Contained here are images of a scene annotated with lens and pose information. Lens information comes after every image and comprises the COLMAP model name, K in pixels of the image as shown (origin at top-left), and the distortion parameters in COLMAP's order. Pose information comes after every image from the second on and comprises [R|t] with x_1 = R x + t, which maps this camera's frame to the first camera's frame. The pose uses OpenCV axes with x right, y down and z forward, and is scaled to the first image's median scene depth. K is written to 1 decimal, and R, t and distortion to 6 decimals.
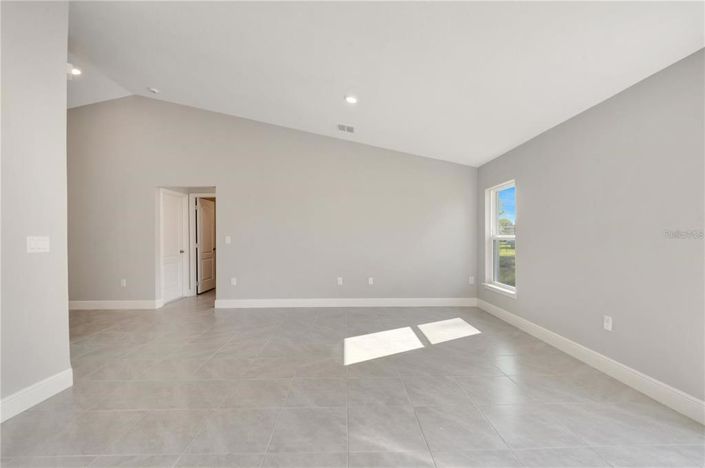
lens RADIAL K [[312.2, 0, 352.5], [0, 312.2, 234.0], [0, 0, 1]] dist [0.001807, 0.000161]
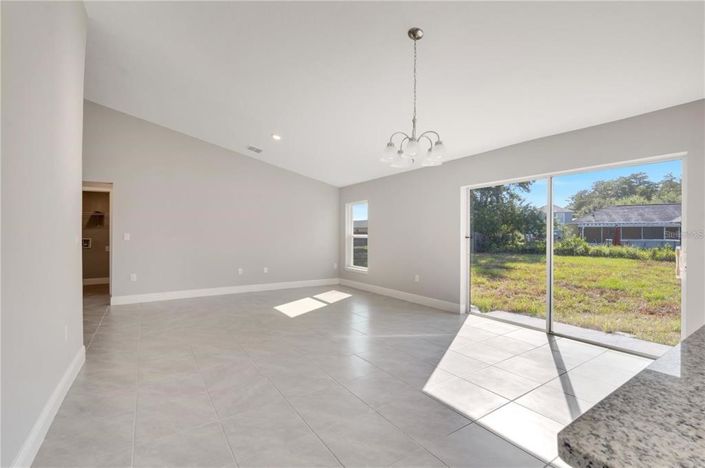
lens RADIAL K [[312.2, 0, 352.5], [0, 312.2, 234.0], [0, 0, 1]] dist [0.001807, 0.000161]
pose [[0.849085, 0.006783, 0.528213, -0.347532], [-0.010608, 0.999935, 0.004211, -0.005044], [-0.528150, -0.009178, 0.849102, -0.285116]]
